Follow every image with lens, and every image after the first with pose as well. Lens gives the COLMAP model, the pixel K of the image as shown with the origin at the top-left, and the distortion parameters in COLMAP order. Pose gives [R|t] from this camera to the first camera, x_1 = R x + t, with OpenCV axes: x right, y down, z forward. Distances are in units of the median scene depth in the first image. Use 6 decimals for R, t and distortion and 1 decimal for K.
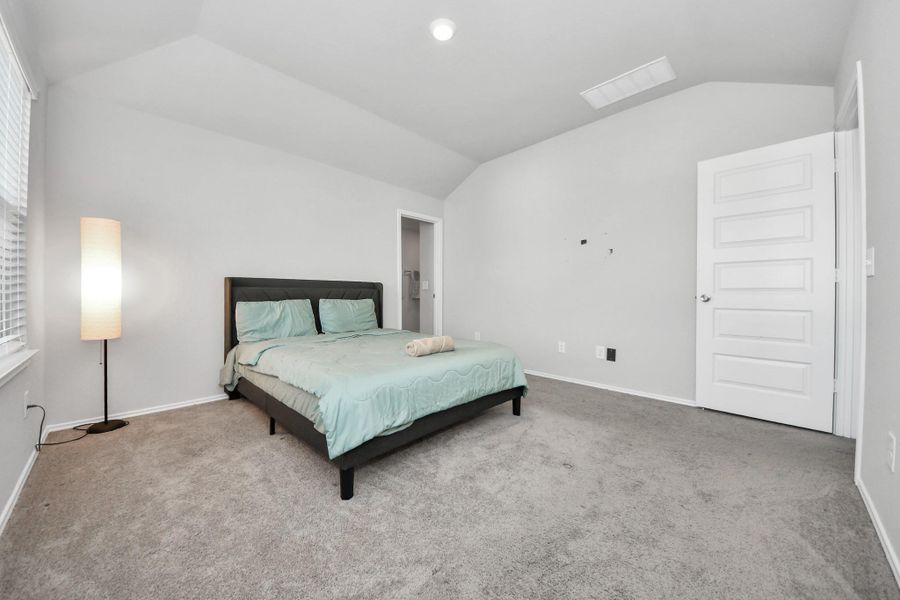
lens RADIAL K [[326.6, 0, 444.5], [0, 326.6, 295.5], [0, 0, 1]] dist [-0.009152, -0.000230]
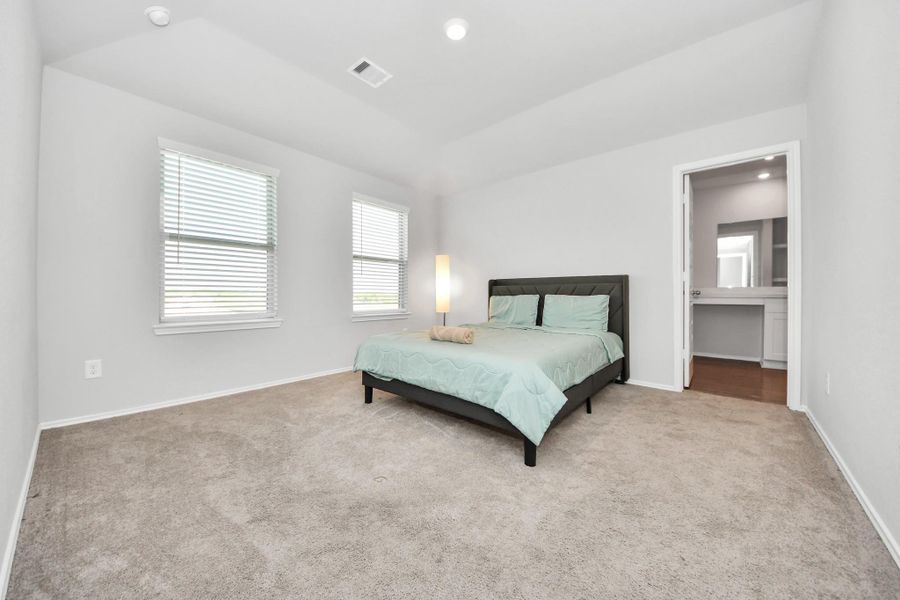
lens RADIAL K [[326.6, 0, 444.4], [0, 326.6, 299.0], [0, 0, 1]] dist [-0.009152, -0.000230]
pose [[0.036226, 0.011071, -0.999282, 0.798978], [0.001510, 0.999937, 0.011133, 0.015535], [0.999342, -0.001912, 0.036207, 0.713258]]
